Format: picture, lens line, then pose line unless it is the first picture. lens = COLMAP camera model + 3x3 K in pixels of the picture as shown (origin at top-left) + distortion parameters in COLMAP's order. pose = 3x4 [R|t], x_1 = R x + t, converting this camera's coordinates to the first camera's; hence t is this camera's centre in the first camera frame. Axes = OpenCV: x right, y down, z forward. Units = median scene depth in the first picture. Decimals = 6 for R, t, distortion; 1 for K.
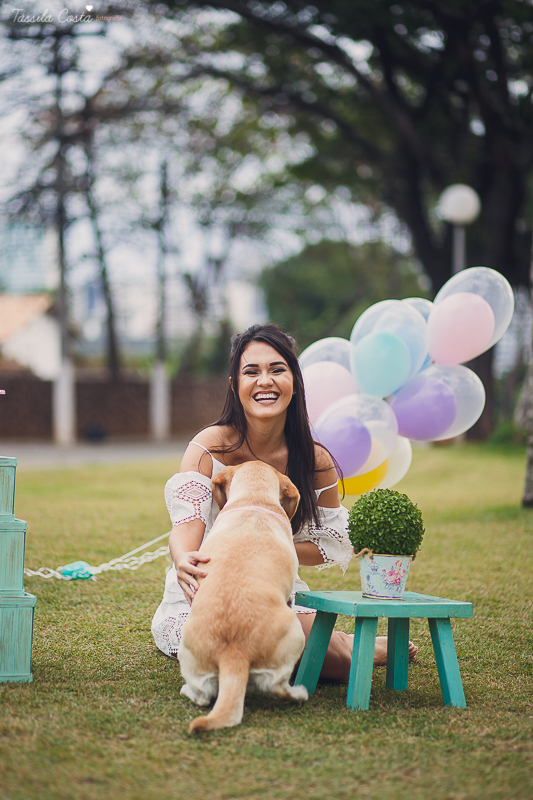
lens RADIAL K [[2132.6, 0, 266.5], [0, 2132.6, 400.0], [0, 0, 1]] dist [-0.021603, -0.894308]
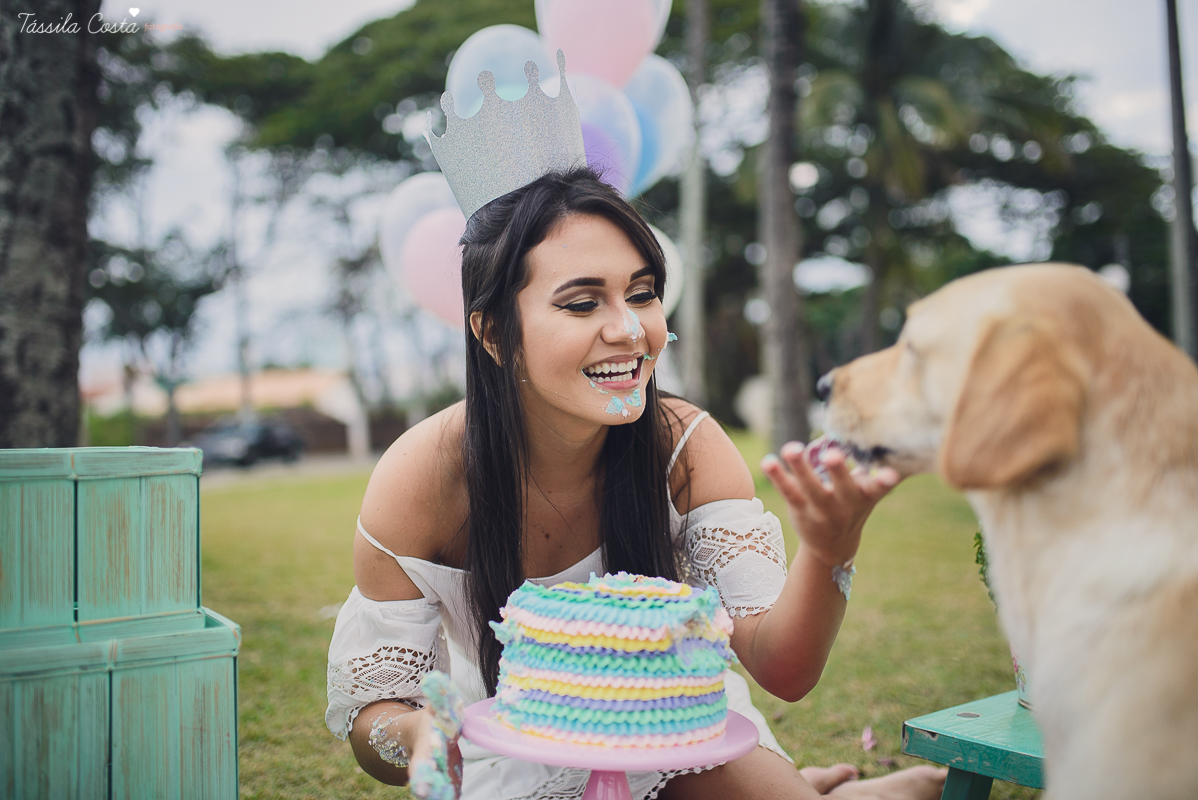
lens RADIAL K [[1167.1, 0, 599.0], [0, 1167.1, 400.0], [0, 0, 1]] dist [-0.035137, 0.006429]
pose [[0.992397, -0.057857, 0.108633, -0.009088], [0.060086, 0.998042, -0.017352, 0.003353], [-0.107417, 0.023747, 0.993930, 0.101425]]
